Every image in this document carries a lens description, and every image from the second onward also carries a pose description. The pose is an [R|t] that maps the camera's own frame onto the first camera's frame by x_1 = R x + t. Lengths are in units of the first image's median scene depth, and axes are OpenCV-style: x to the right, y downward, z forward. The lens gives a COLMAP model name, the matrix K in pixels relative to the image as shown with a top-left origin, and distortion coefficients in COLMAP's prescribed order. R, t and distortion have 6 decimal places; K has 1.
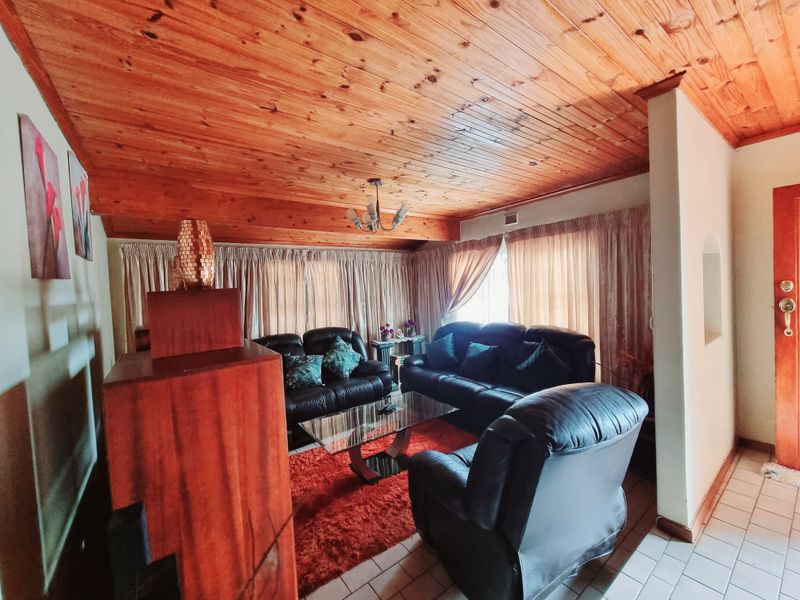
lens RADIAL K [[327.8, 0, 400.0], [0, 327.8, 300.0], [0, 0, 1]] dist [-0.001770, -0.000172]
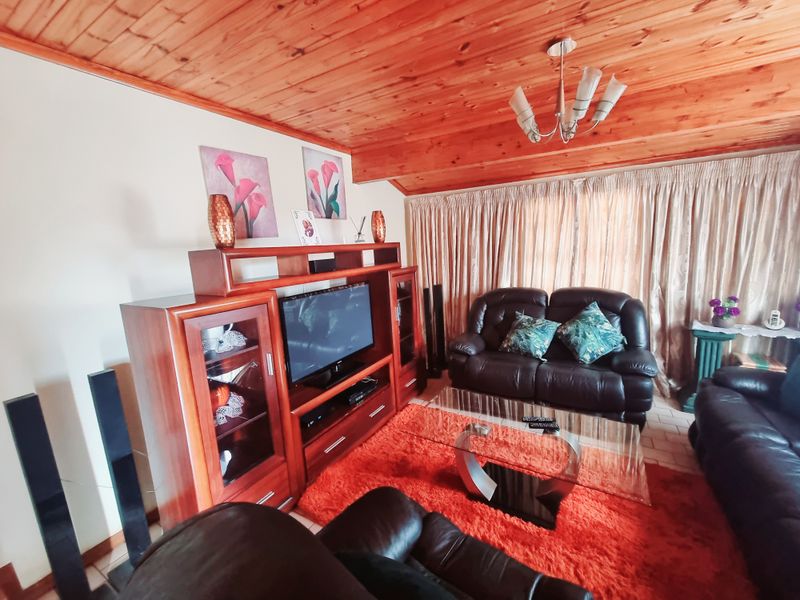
lens RADIAL K [[327.8, 0, 400.0], [0, 327.8, 300.0], [0, 0, 1]] dist [-0.001770, -0.000172]
pose [[0.387867, 0.181464, -0.903676, 0.296523], [-0.004627, 0.980799, 0.194965, -0.030785], [0.921704, -0.071439, 0.381259, 0.370039]]
